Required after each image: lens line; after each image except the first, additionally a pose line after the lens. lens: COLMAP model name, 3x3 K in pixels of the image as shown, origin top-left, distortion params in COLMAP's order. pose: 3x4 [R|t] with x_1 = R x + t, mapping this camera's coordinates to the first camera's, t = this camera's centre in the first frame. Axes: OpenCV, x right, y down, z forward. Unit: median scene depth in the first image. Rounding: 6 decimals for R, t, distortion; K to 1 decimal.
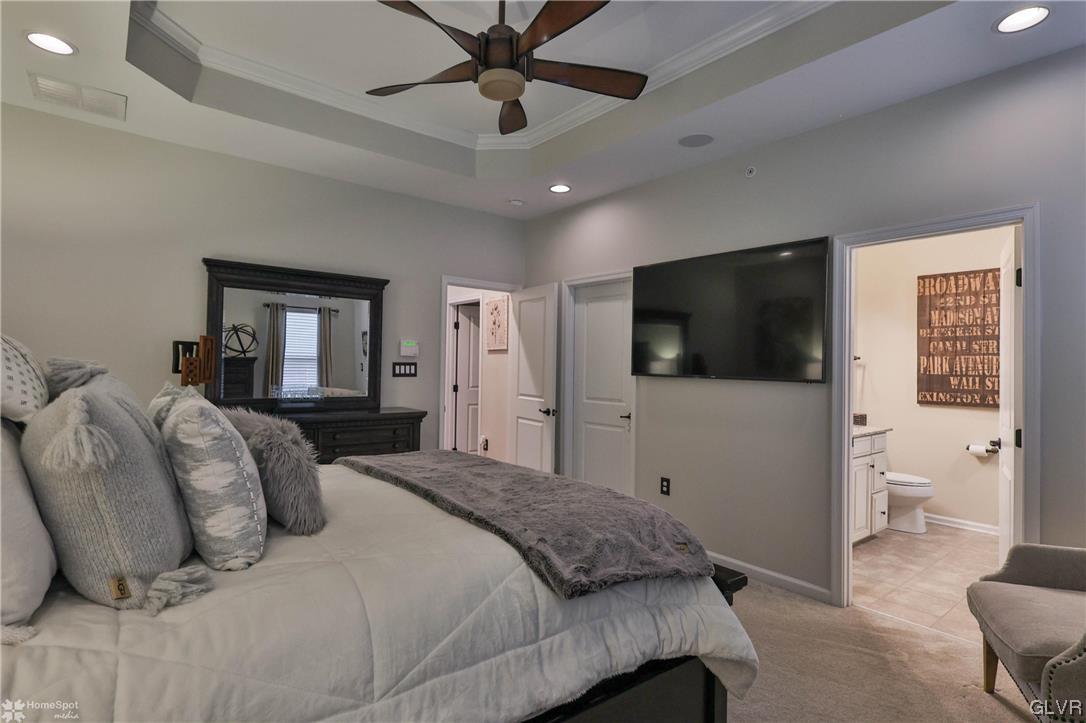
lens RADIAL K [[556.5, 0, 543.0], [0, 556.5, 361.5], [0, 0, 1]] dist [0.002674, 0.000942]
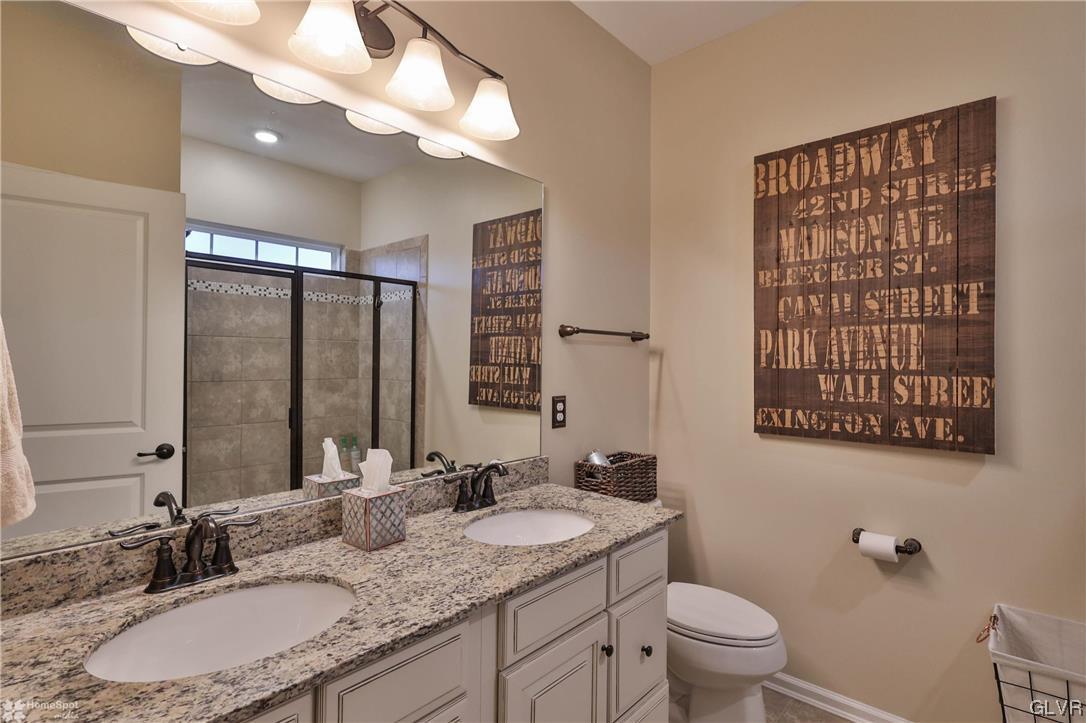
lens RADIAL K [[533.9, 0, 543.0], [0, 533.9, 361.5], [0, 0, 1]] dist [0.000107, 0.000261]
pose [[0.987571, -0.007206, 0.157011, 0.451459], [0.006034, 0.999950, 0.007936, 0.012776], [-0.157060, -0.006890, 0.987565, 0.620972]]
